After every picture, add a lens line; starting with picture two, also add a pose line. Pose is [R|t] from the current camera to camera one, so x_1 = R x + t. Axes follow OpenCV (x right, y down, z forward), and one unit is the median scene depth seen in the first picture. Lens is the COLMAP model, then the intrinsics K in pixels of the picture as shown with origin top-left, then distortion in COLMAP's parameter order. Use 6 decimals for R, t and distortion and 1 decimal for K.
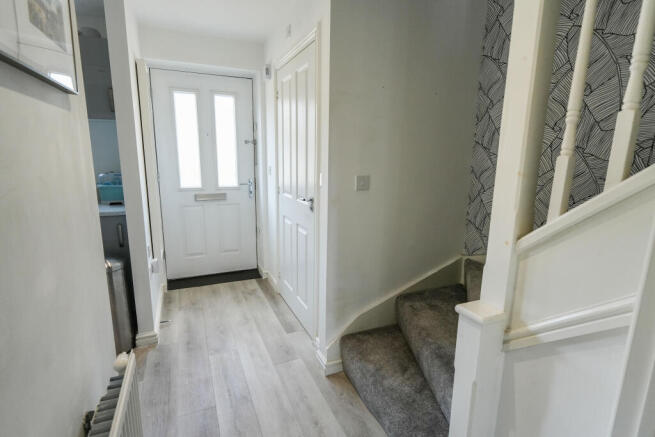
lens RADIAL K [[326.7, 0, 327.5], [0, 326.7, 218.5], [0, 0, 1]] dist [-0.001360, -0.000401]
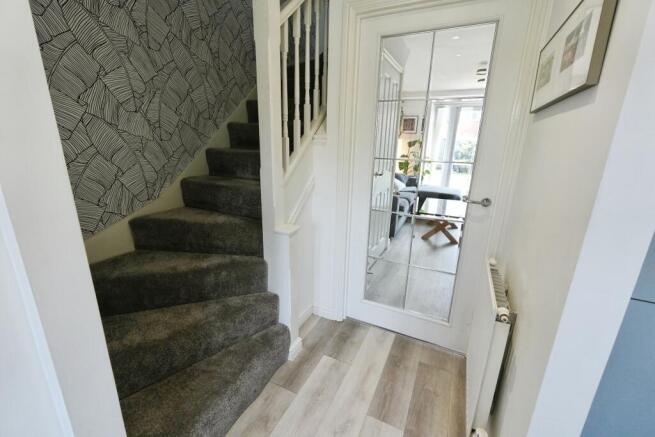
lens RADIAL K [[275.7, 0, 327.5], [0, 275.7, 218.5], [0, 0, 1]] dist [-0.000431, -0.000232]
pose [[-0.638967, -0.241182, 0.730447, -0.499199], [0.110634, 0.910891, 0.397540, -0.224210], [-0.761237, 0.334827, -0.555346, 1.106029]]
